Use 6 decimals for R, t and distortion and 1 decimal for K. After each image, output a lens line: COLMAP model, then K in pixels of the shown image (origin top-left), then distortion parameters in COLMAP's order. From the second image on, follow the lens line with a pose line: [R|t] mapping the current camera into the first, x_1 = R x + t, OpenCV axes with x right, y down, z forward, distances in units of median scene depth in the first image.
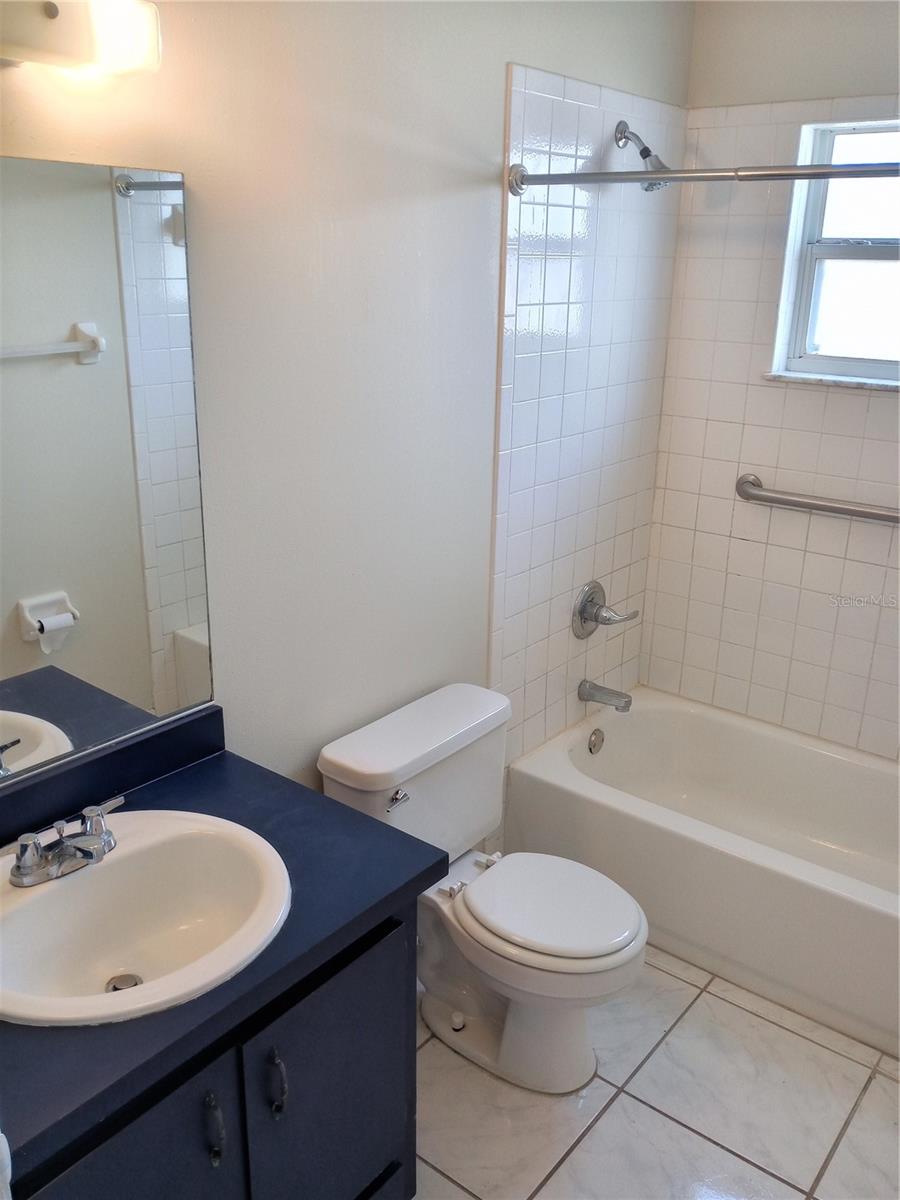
lens RADIAL K [[993.9, 0, 459.3], [0, 993.9, 595.3], [0, 0, 1]] dist [0.049463, -0.087464]
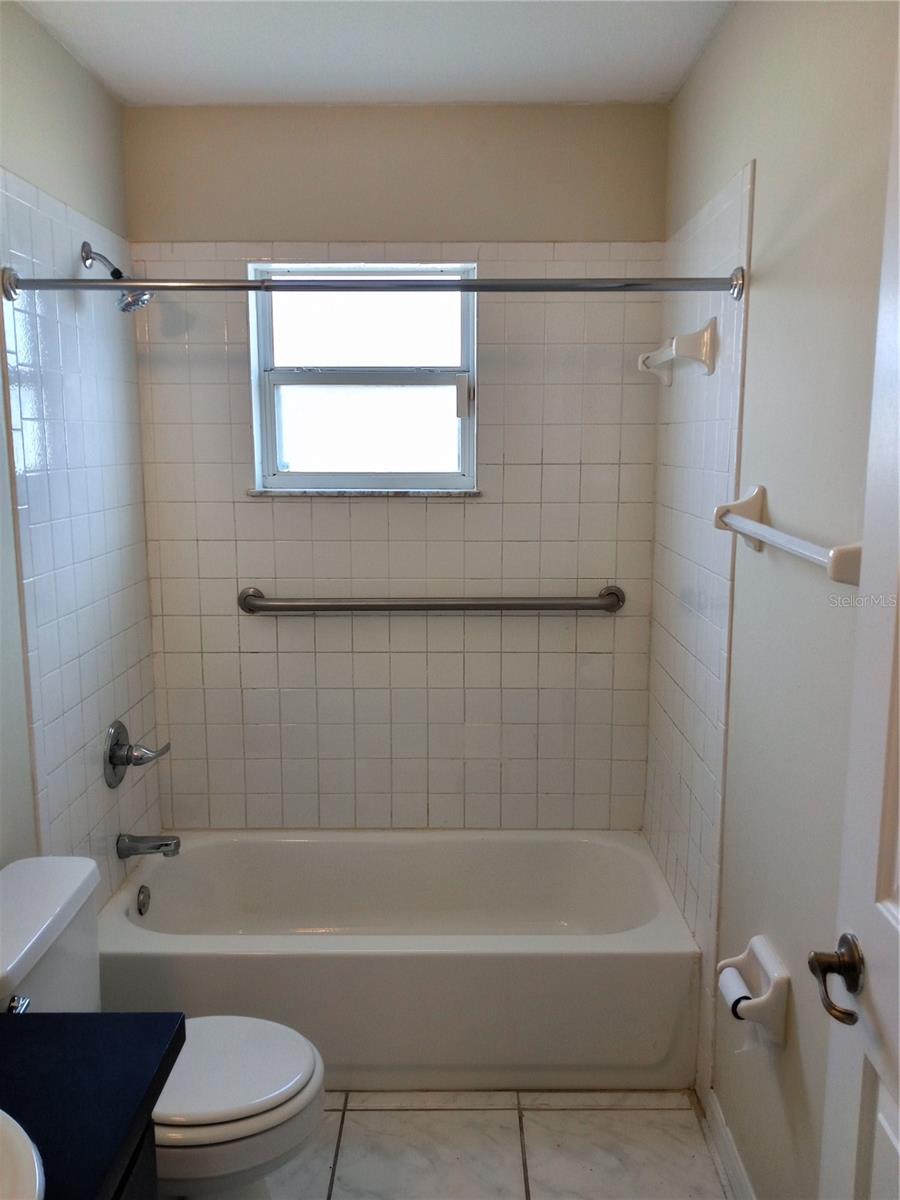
lens RADIAL K [[993.9, 0, 456.1], [0, 993.9, 600.5], [0, 0, 1]] dist [0.049463, -0.087464]
pose [[0.786362, -0.119705, 0.606057, -0.166245], [0.214820, 0.972808, -0.086587, 0.025037], [-0.579212, 0.198282, 0.790694, 0.079732]]
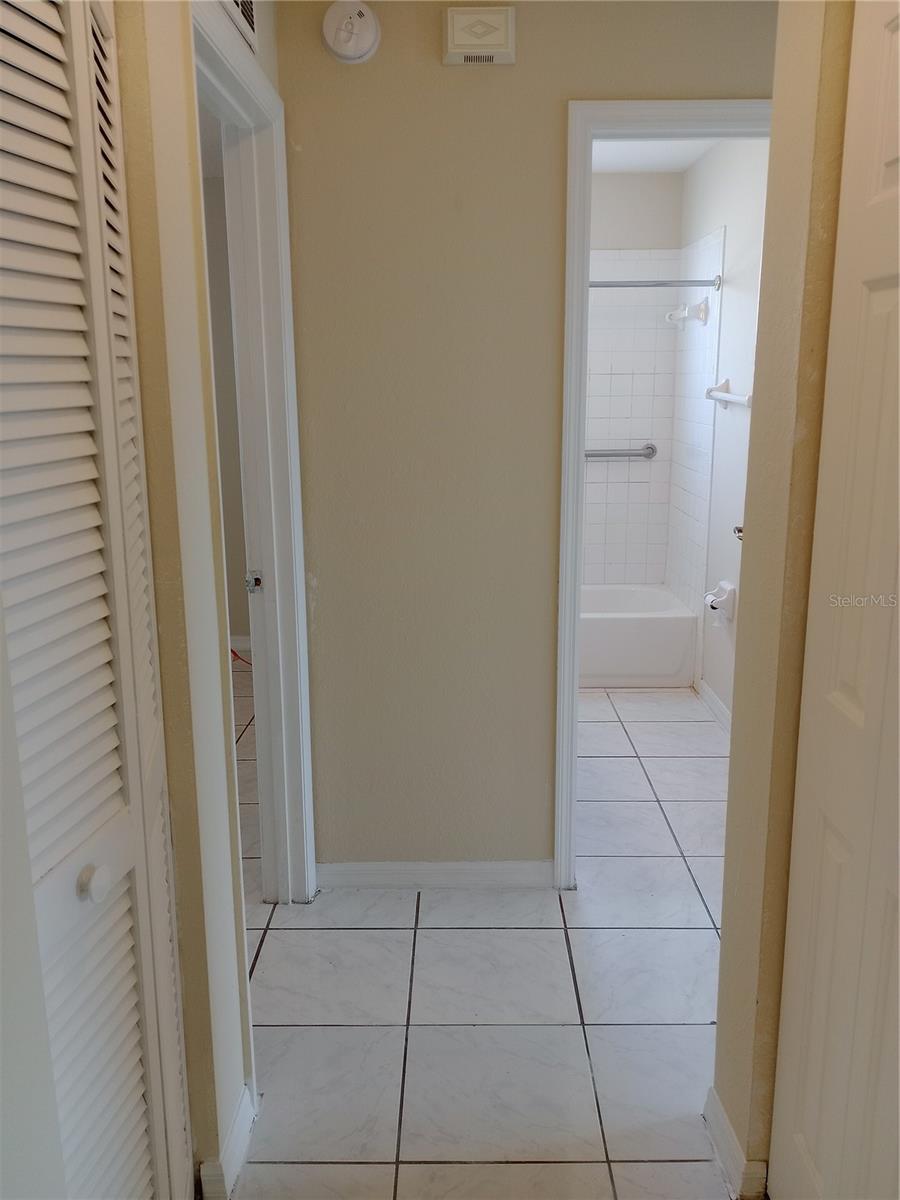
lens RADIAL K [[993.9, 0, 451.9], [0, 993.9, 602.0], [0, 0, 1]] dist [0.049463, -0.087464]
pose [[0.785785, -0.163587, 0.596474, -0.892958], [0.222539, 0.974580, -0.025885, 0.219689], [-0.577077, 0.153079, 0.802215, -0.459606]]
